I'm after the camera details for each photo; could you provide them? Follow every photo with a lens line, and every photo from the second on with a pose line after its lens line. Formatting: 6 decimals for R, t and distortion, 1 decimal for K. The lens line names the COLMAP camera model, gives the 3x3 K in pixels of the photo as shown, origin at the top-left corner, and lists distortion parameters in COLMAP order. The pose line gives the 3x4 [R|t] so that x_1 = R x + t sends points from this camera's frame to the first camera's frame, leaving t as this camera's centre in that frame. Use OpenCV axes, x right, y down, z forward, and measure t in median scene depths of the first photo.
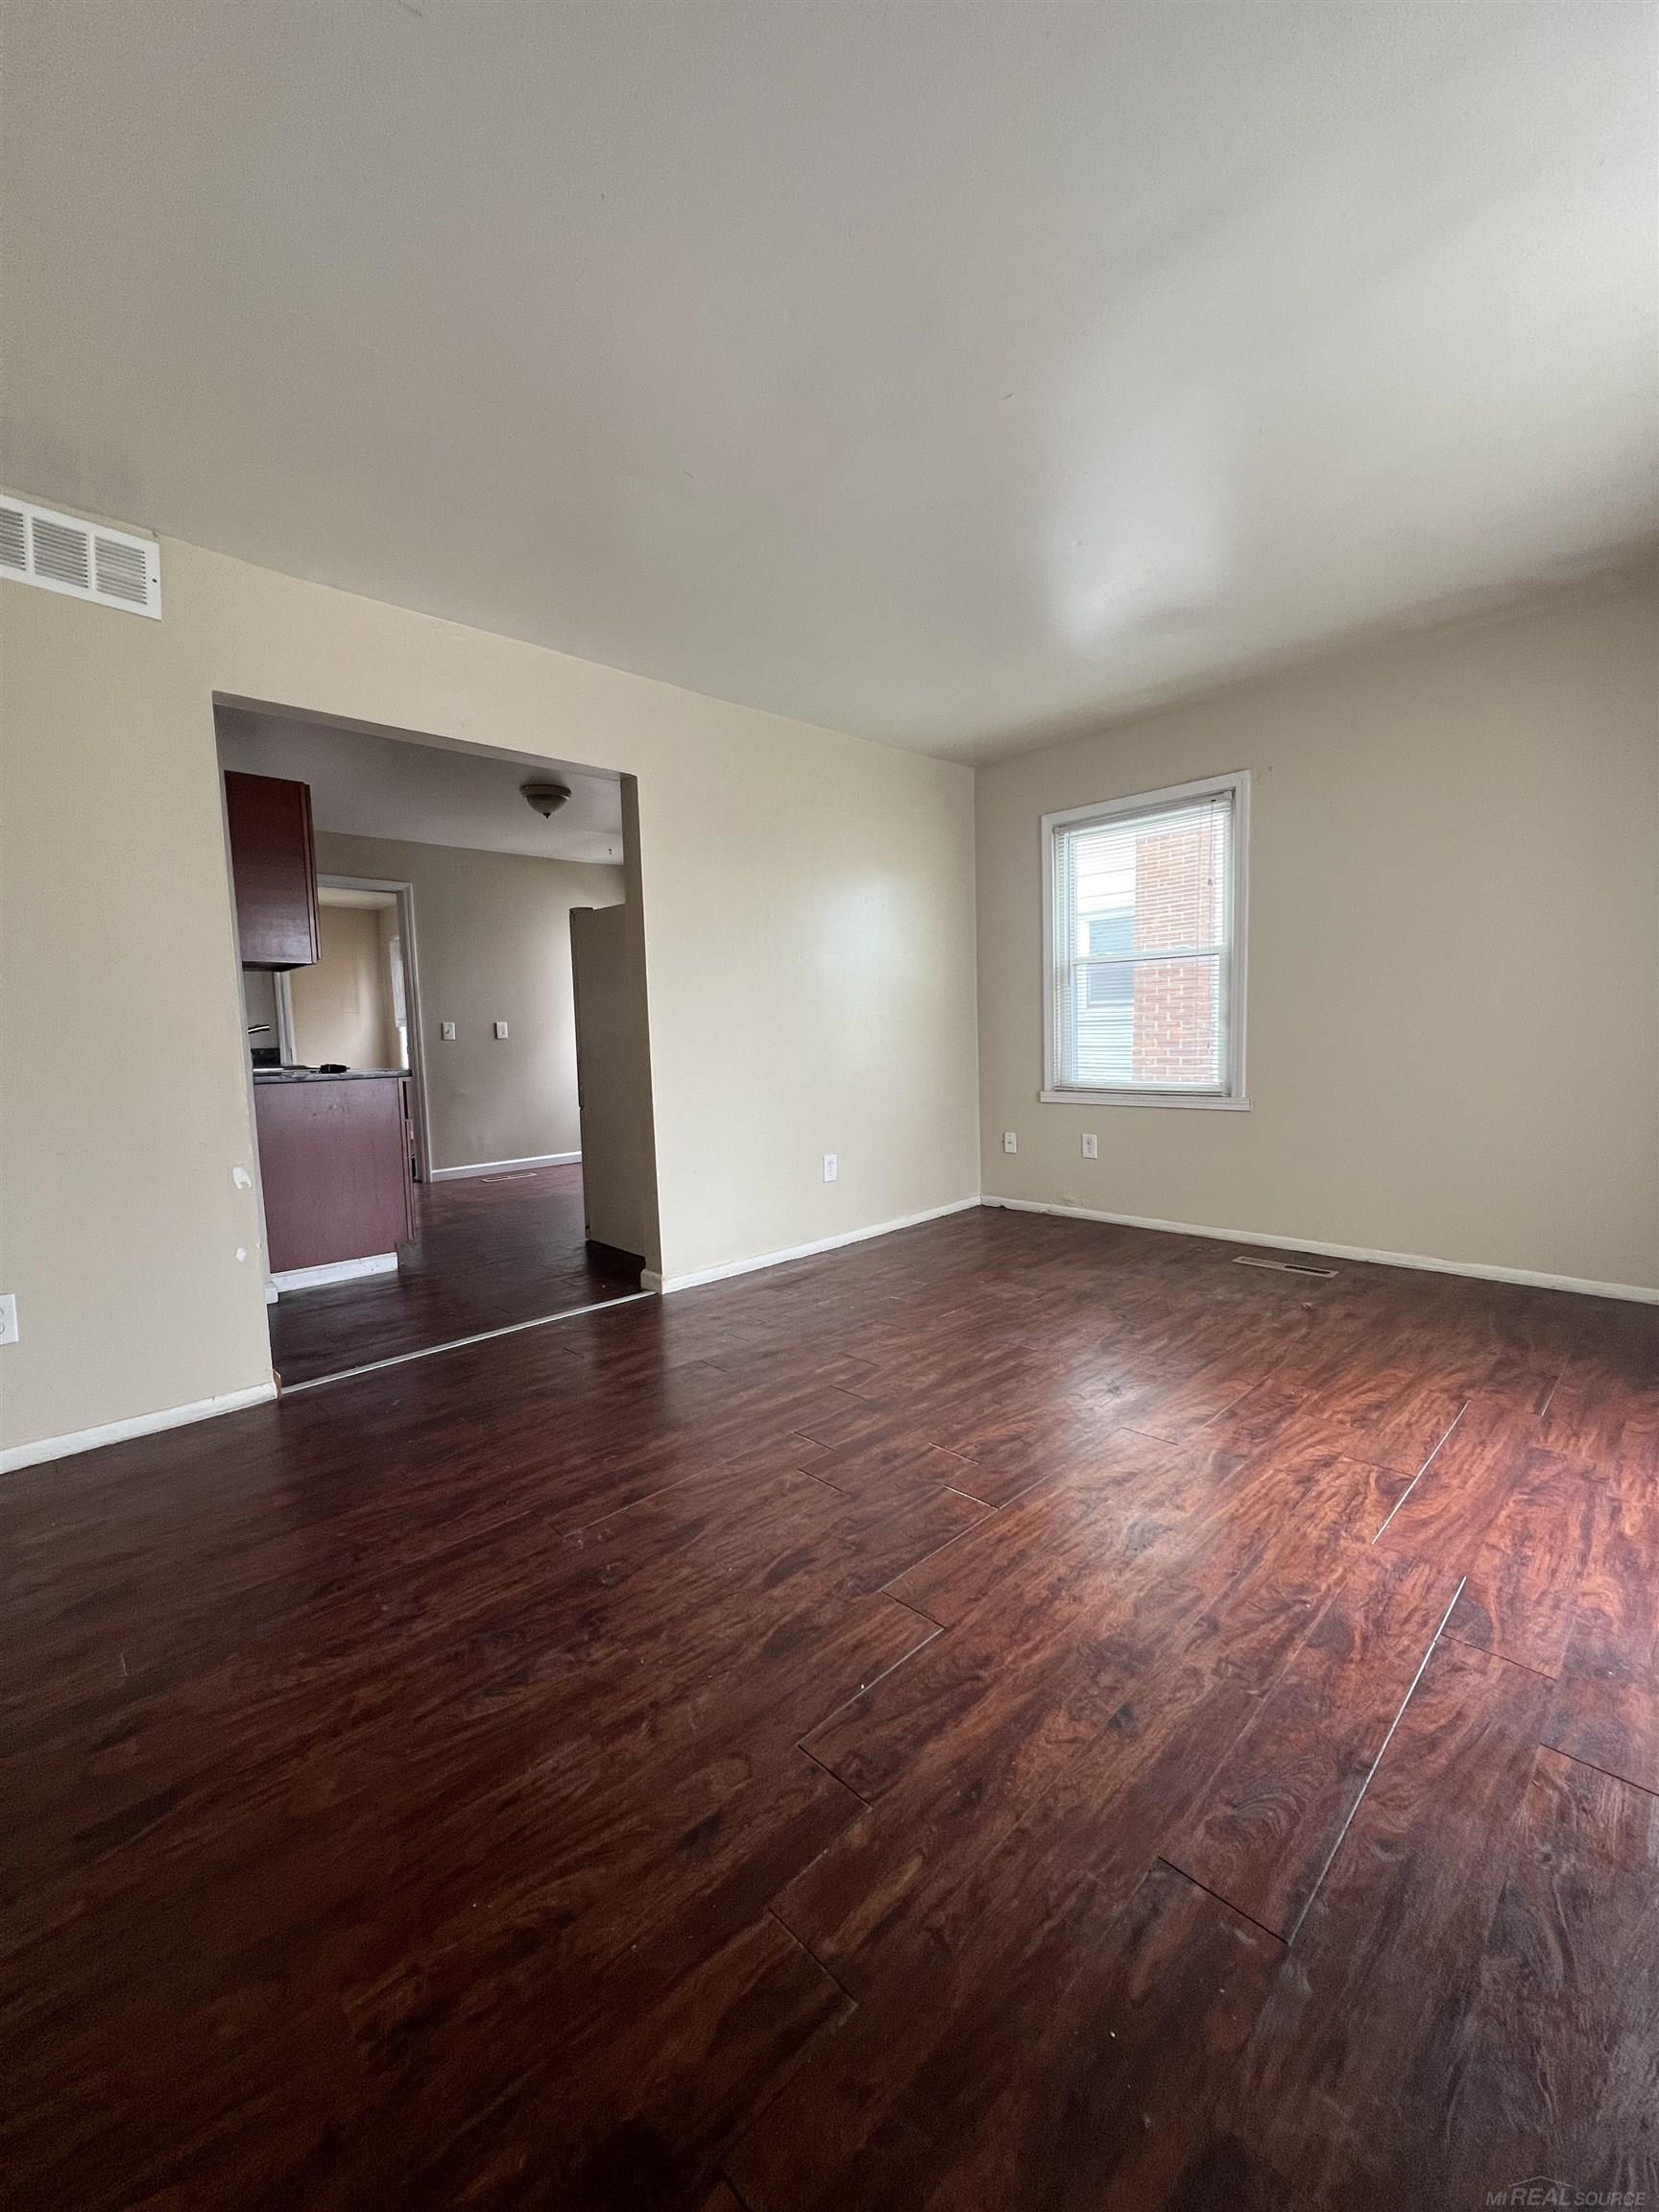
lens RADIAL K [[879.5, 0, 846.7], [0, 879.5, 1099.9], [0, 0, 1]] dist [0.003031, 0.000761]
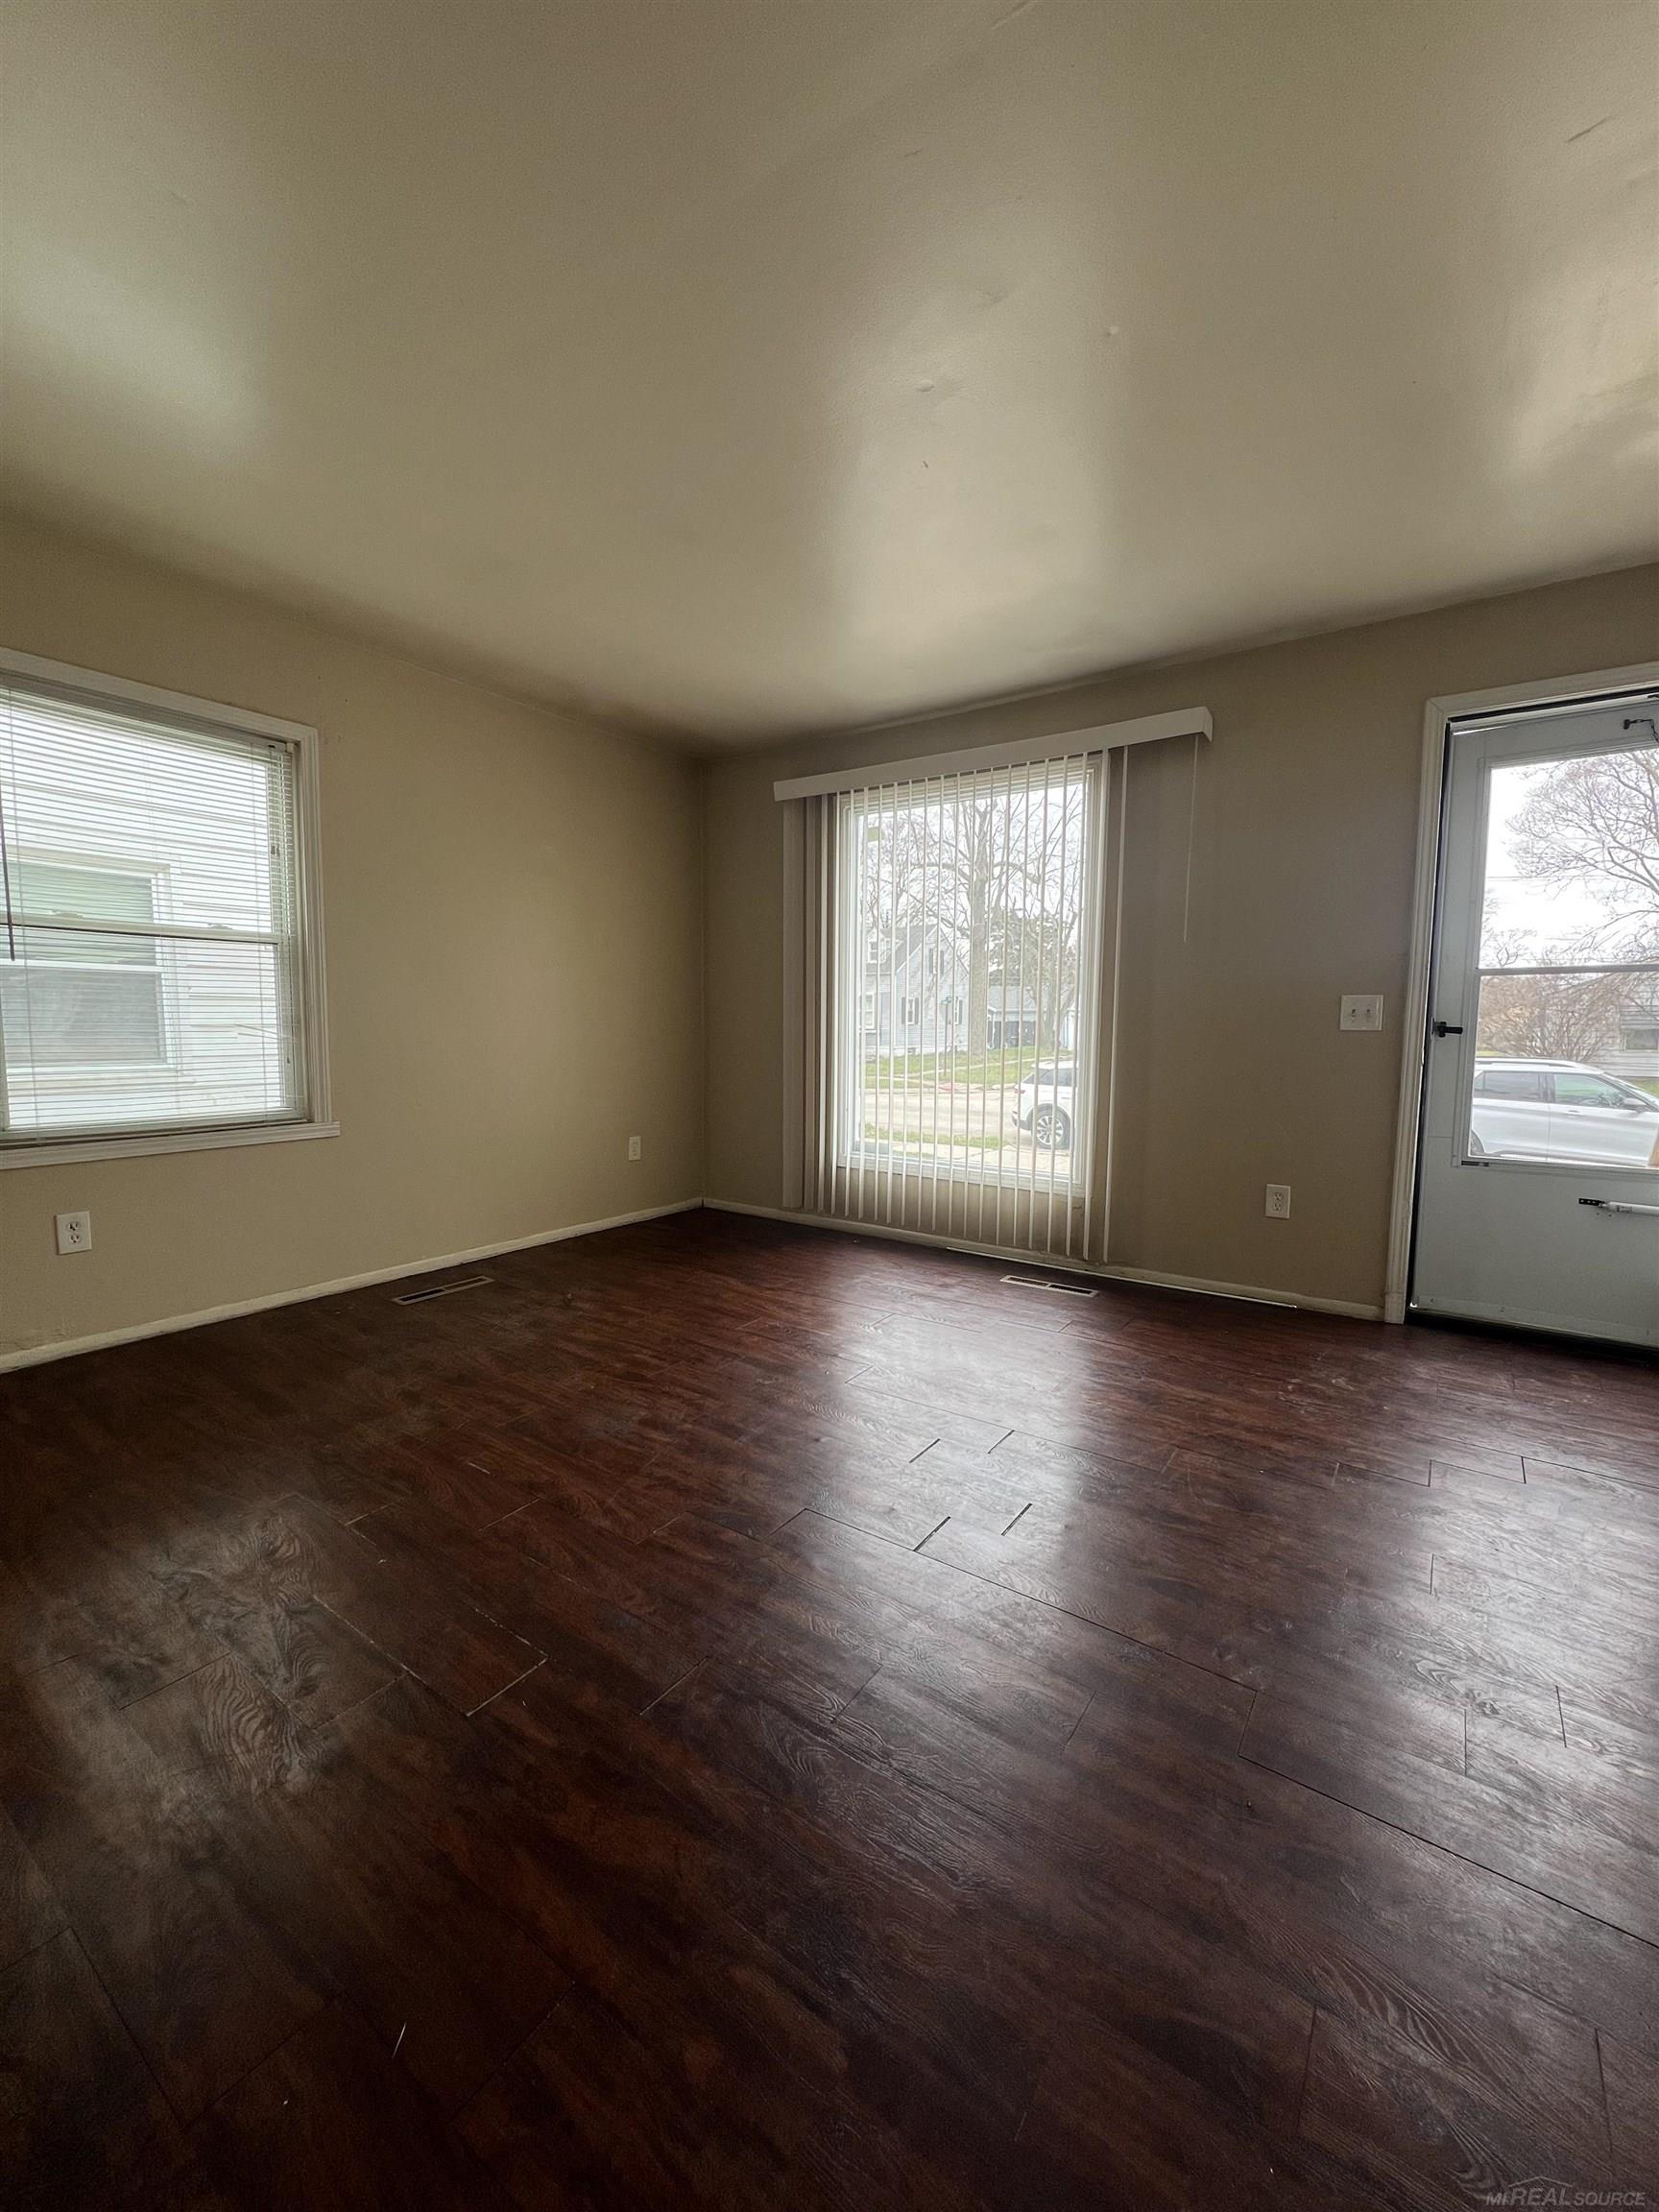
lens RADIAL K [[879.5, 0, 834.4], [0, 879.5, 1096.0], [0, 0, 1]] dist [0.003031, 0.000761]
pose [[-0.174969, -0.057096, 0.982917, -0.531064], [0.077043, 0.994462, 0.071481, -0.057074], [-0.981555, 0.088234, -0.169602, 0.782446]]
